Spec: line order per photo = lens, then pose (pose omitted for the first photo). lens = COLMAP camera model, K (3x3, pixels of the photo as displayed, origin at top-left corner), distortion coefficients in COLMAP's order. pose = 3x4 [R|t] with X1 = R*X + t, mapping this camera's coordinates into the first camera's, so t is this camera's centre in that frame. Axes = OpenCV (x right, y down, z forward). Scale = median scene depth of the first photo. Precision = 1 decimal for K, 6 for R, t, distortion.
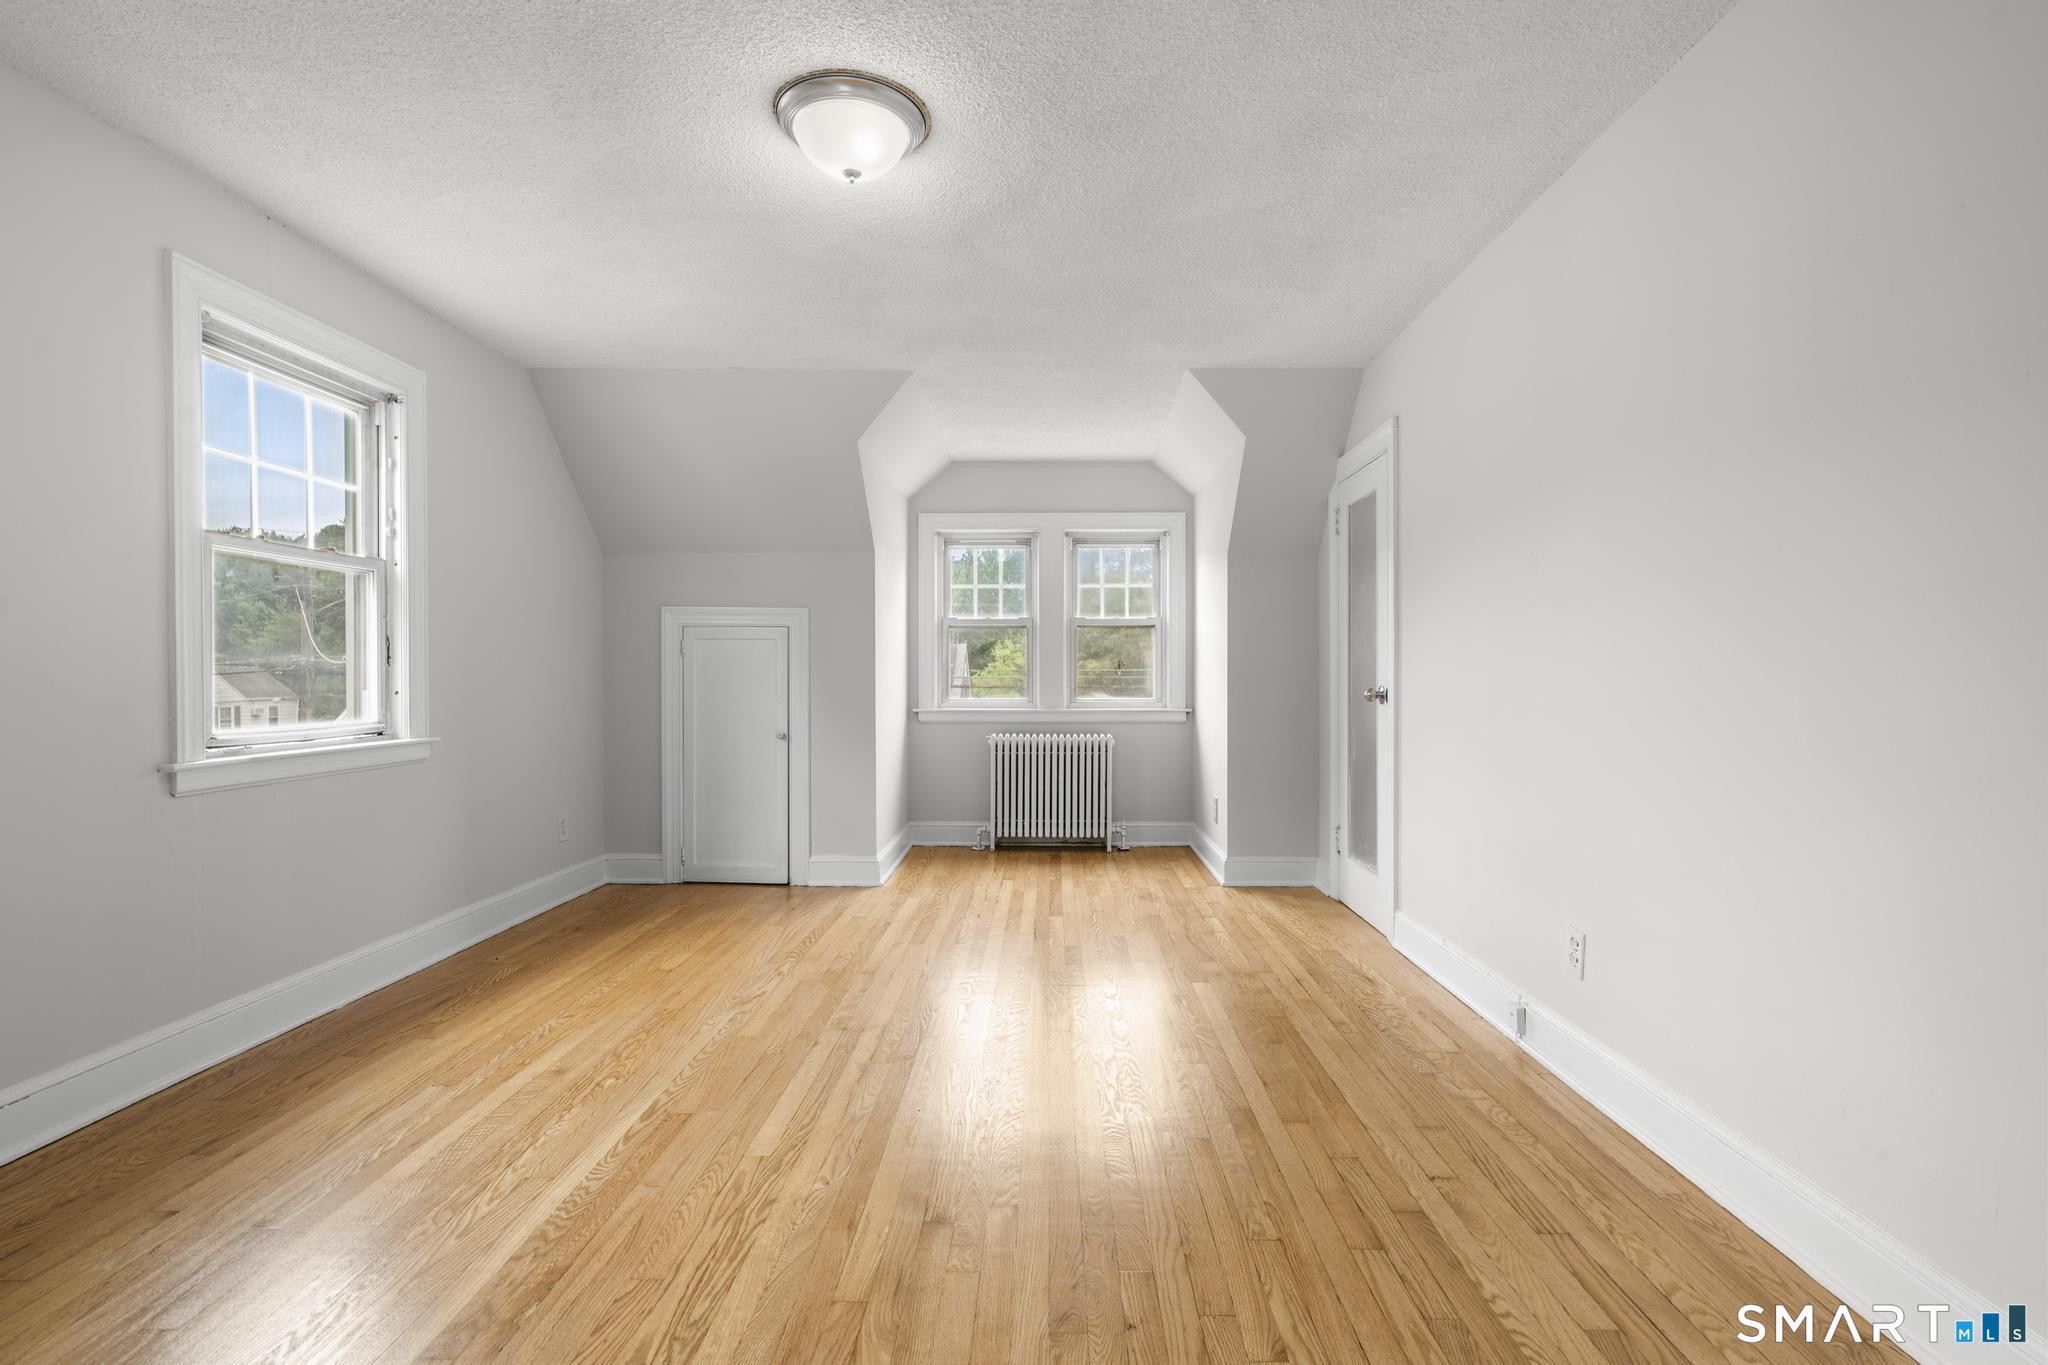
lens RADIAL K [[965.7, 0, 1036.6], [0, 965.7, 677.5], [0, 0, 1]] dist [0.006333, 0.001295]
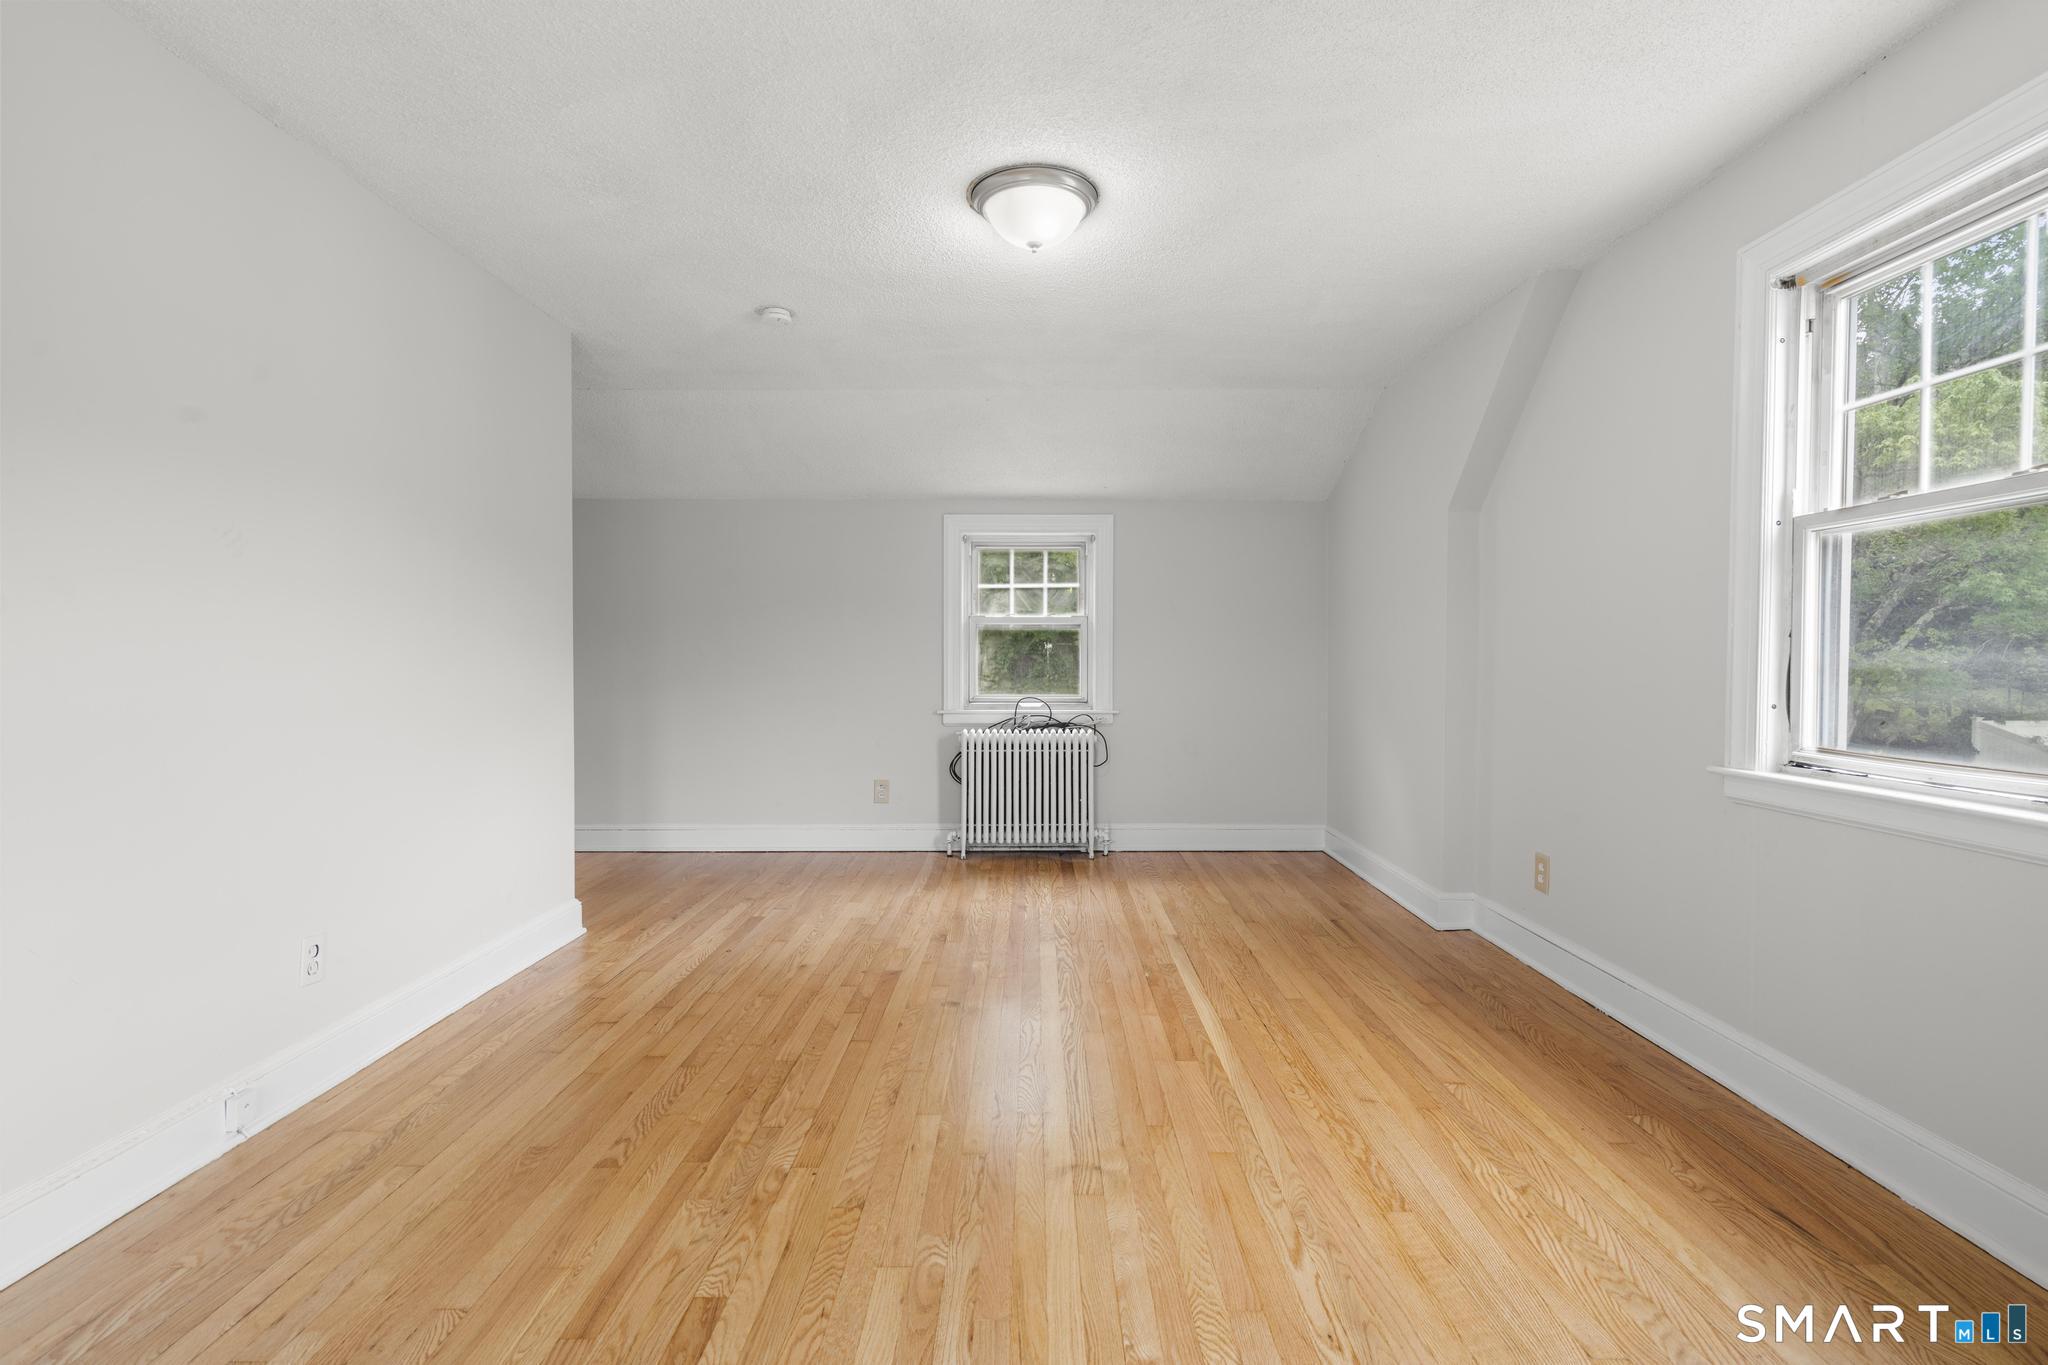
lens RADIAL K [[982.8, 0, 1049.4], [0, 982.8, 680.8], [0, 0, 1]] dist [0.000672, 0.000265]
pose [[-0.999596, -0.000857, -0.028415, -0.117036], [-0.001622, 0.999636, 0.026920, -0.019444], [0.028381, 0.026955, -0.999234, 1.459388]]
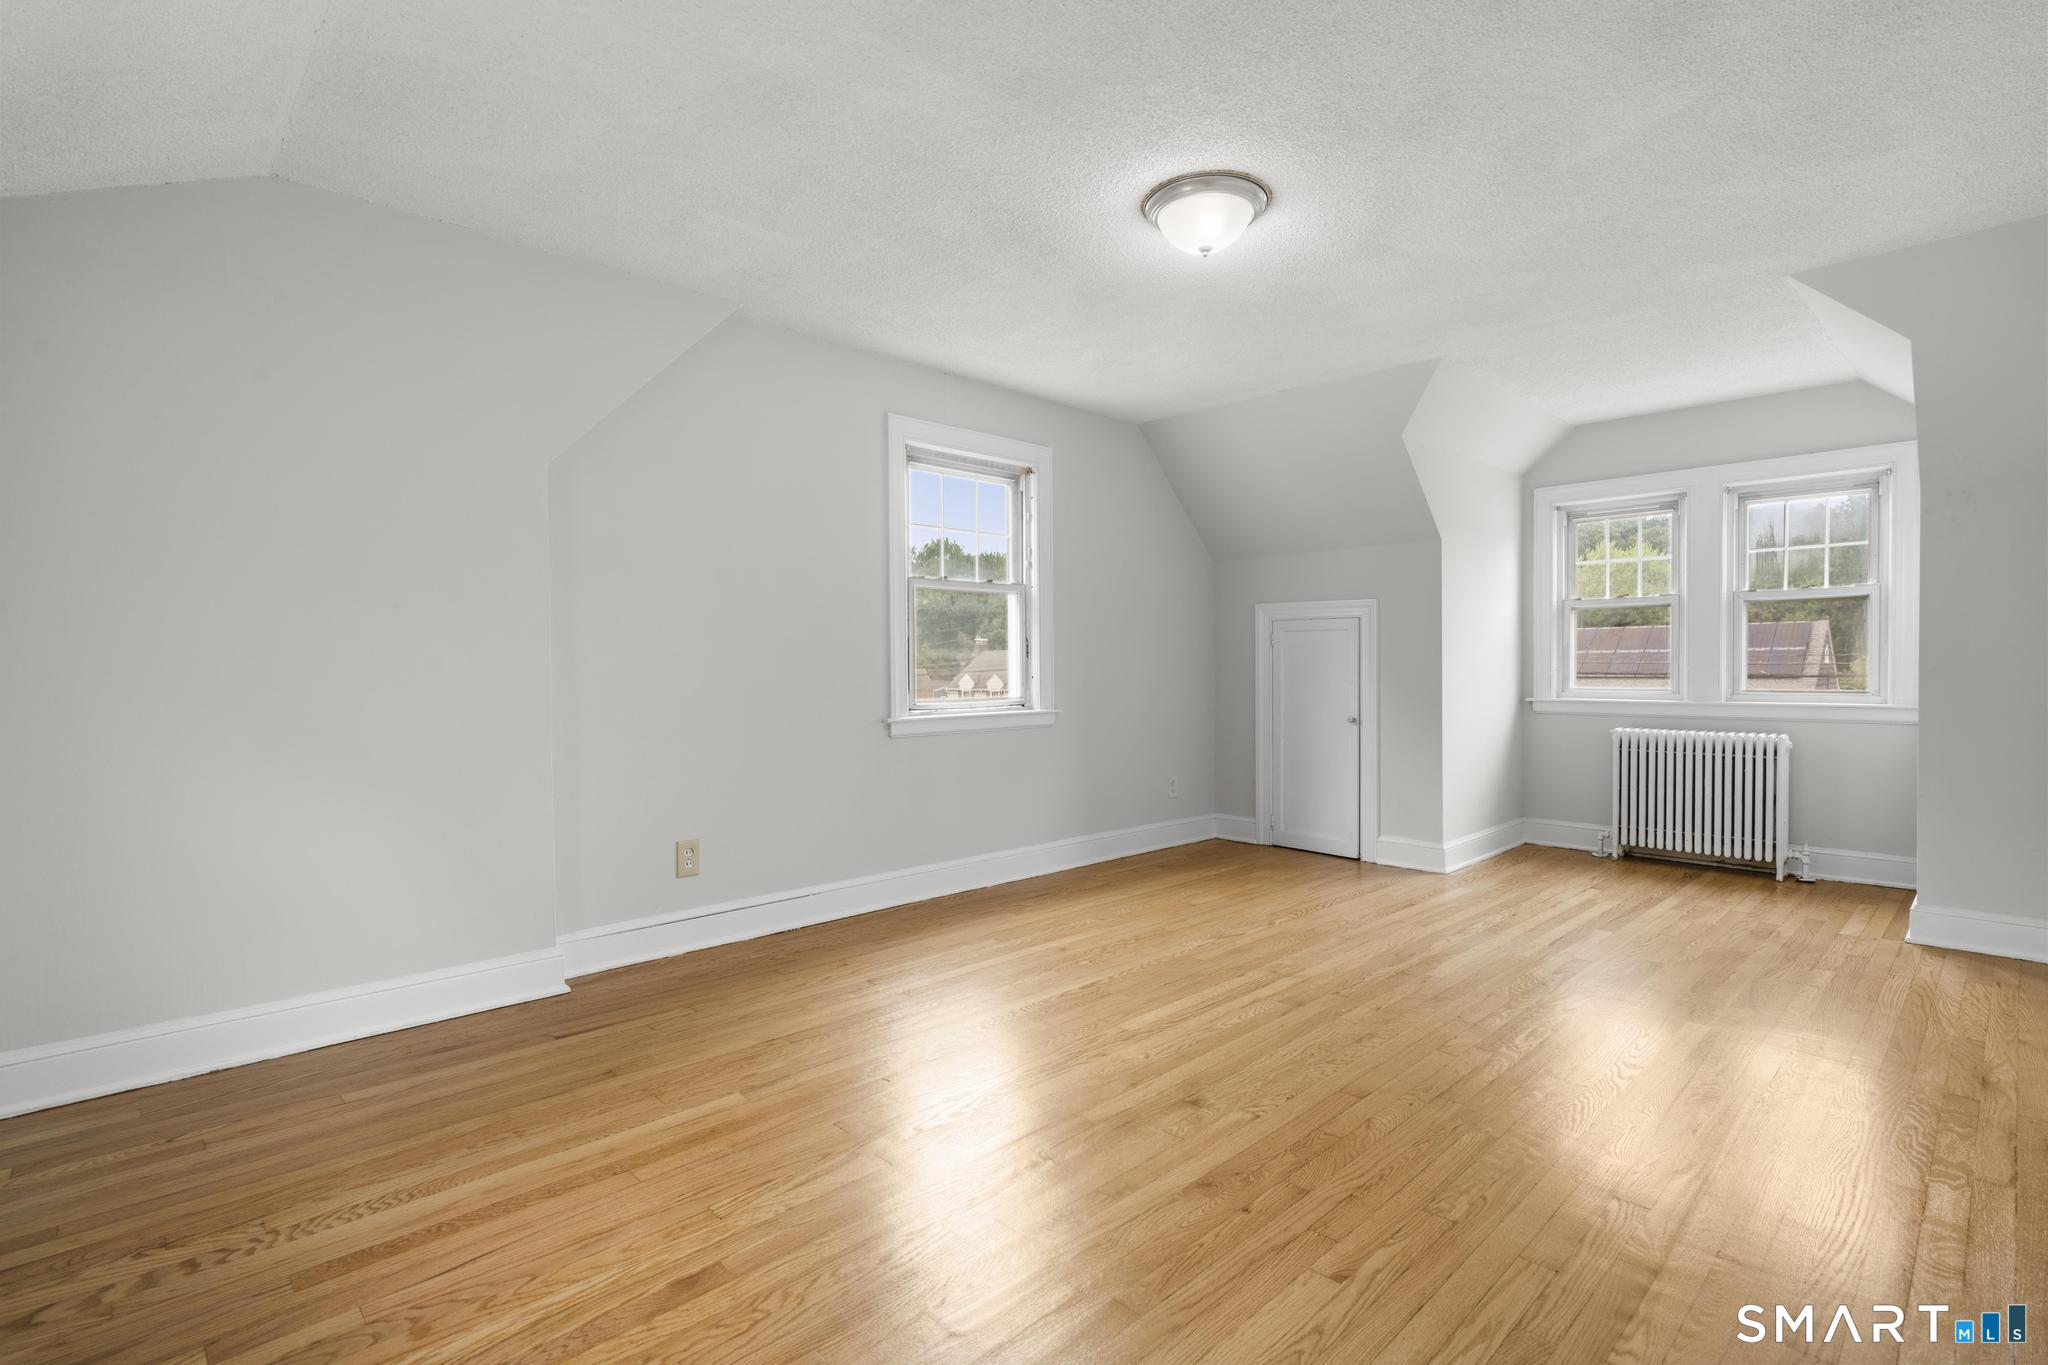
lens RADIAL K [[965.7, 0, 1036.6], [0, 965.7, 677.5], [0, 0, 1]] dist [0.006333, 0.001295]
pose [[0.713200, 0.005511, -0.700939, 0.340019], [0.003578, 0.999927, 0.011503, 0.000030], [0.700951, -0.010712, 0.713129, -0.010288]]
